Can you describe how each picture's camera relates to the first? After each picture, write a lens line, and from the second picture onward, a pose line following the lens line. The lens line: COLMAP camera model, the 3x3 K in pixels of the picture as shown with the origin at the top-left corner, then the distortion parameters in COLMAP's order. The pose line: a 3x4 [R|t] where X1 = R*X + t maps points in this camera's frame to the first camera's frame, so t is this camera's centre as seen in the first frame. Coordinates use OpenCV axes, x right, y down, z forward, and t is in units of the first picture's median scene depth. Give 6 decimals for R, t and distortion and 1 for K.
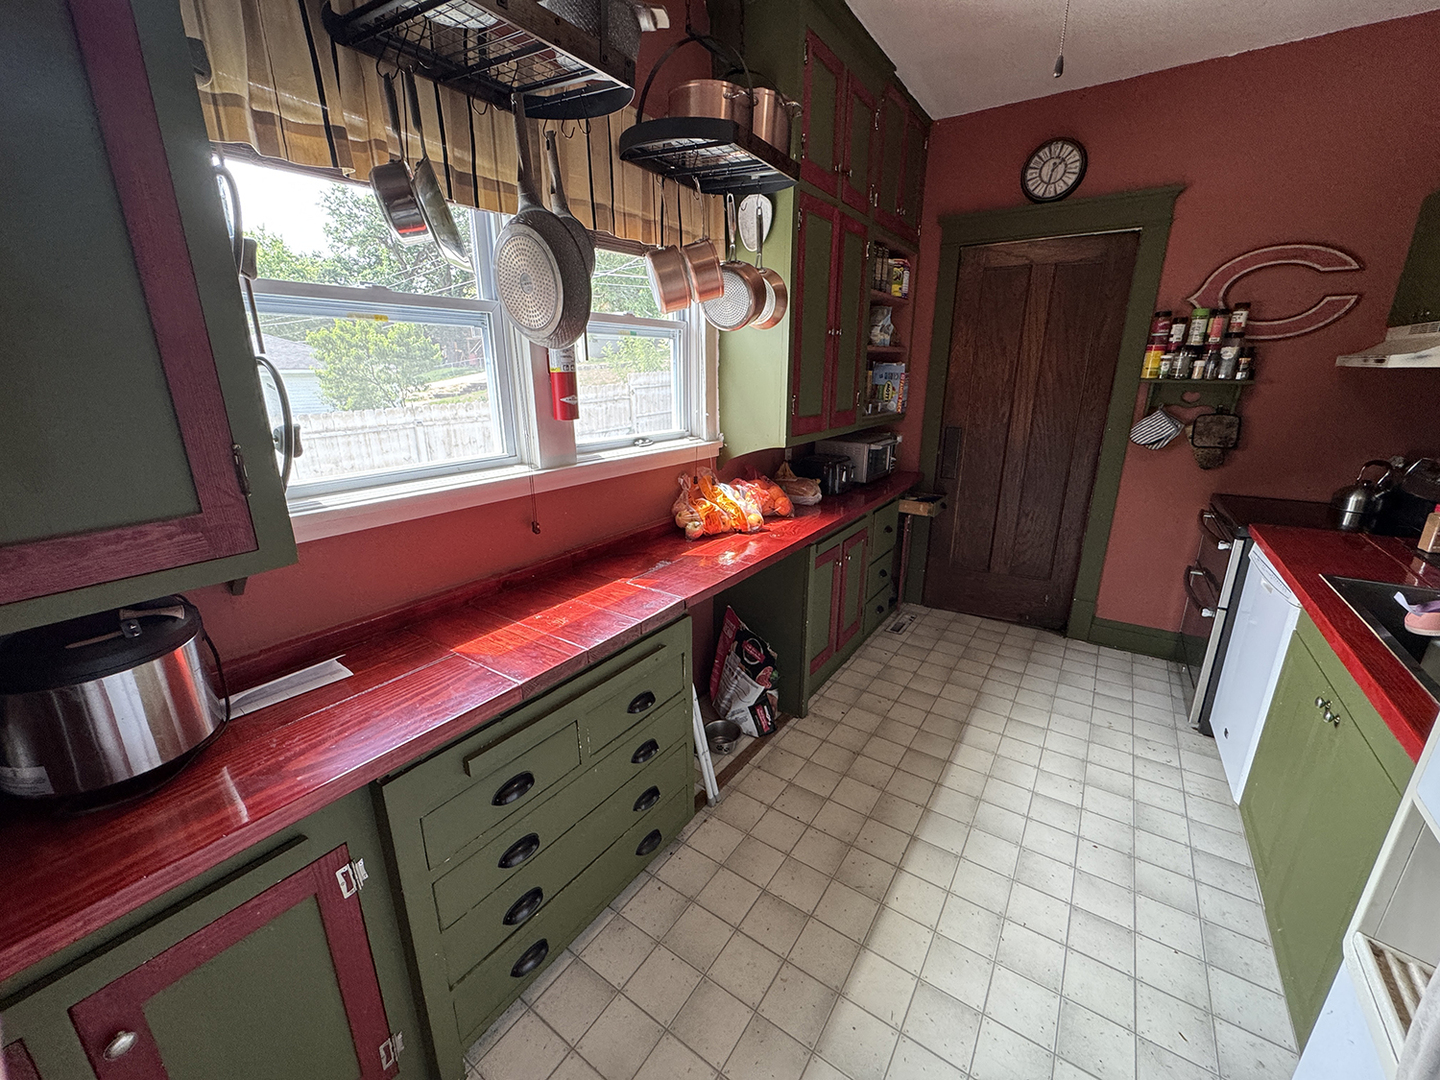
lens RADIAL K [[575.7, 0, 717.8], [0, 575.7, 536.9], [0, 0, 1]] dist [0.000836, -0.000175]
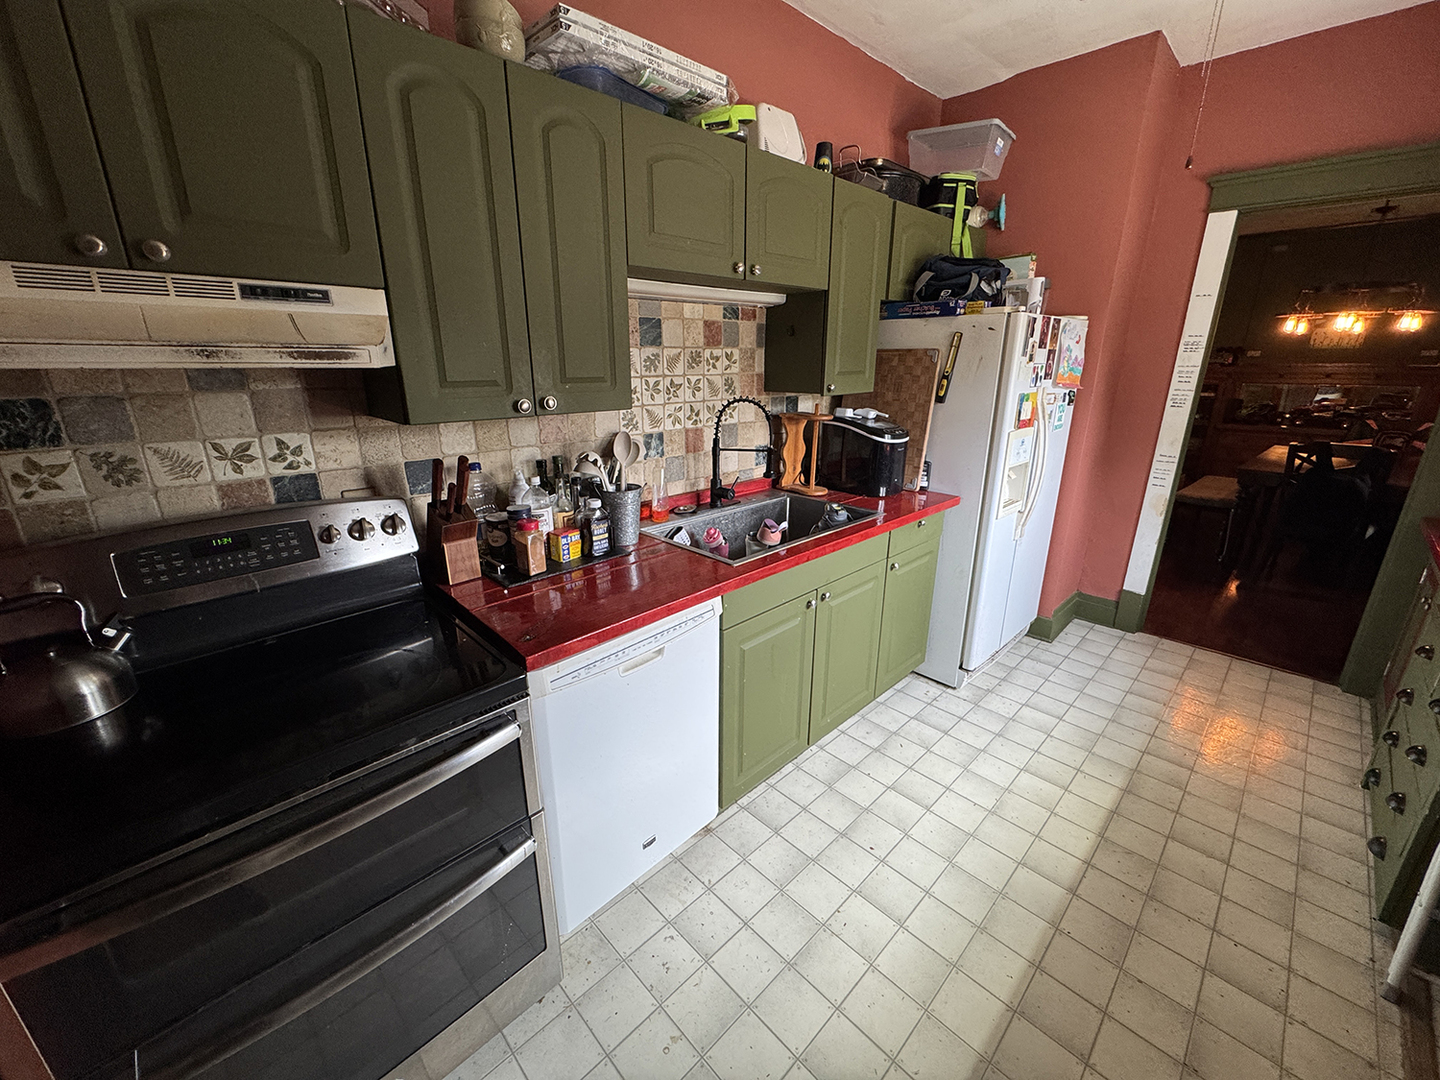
lens RADIAL K [[575.7, 0, 717.8], [0, 575.7, 536.9], [0, 0, 1]] dist [0.000836, -0.000175]
pose [[-0.979787, -0.060230, 0.190760, 0.578024], [0.056236, 0.832209, 0.551602, -0.358510], [-0.191975, 0.551181, -0.812001, 1.188991]]
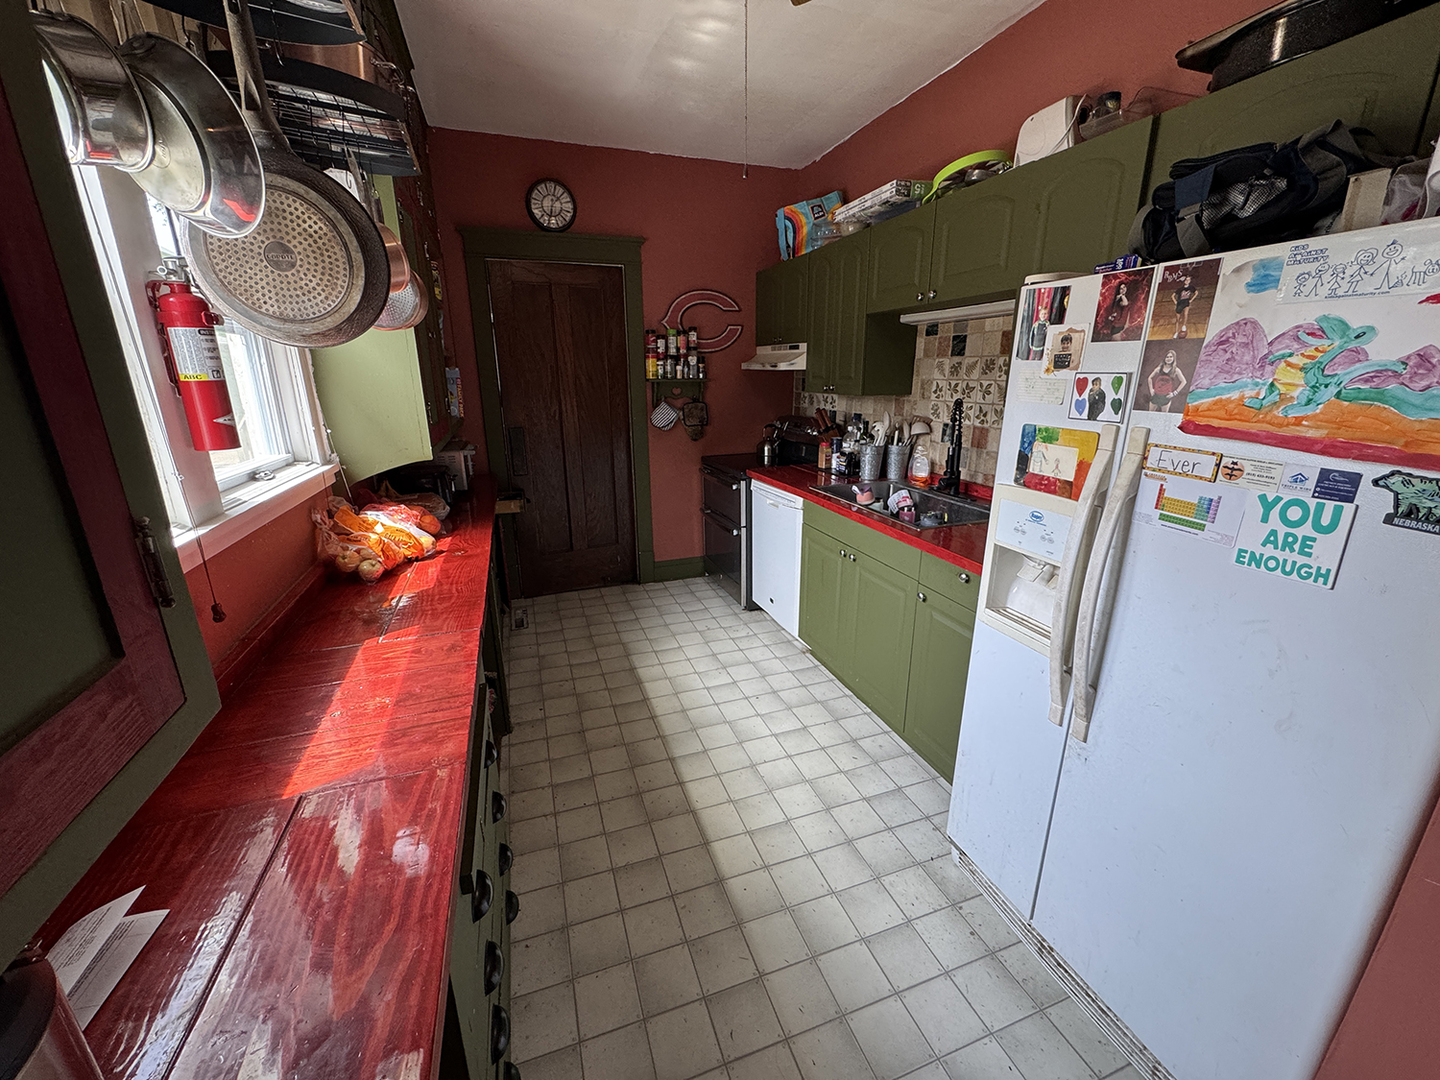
lens RADIAL K [[575.7, 0, 717.8], [0, 575.7, 536.9], [0, 0, 1]] dist [0.000836, -0.000175]
pose [[0.592330, -0.227803, 0.772820, -0.334364], [0.233803, 0.966521, 0.105701, -0.025909], [-0.771026, 0.118078, 0.625760, 0.088769]]
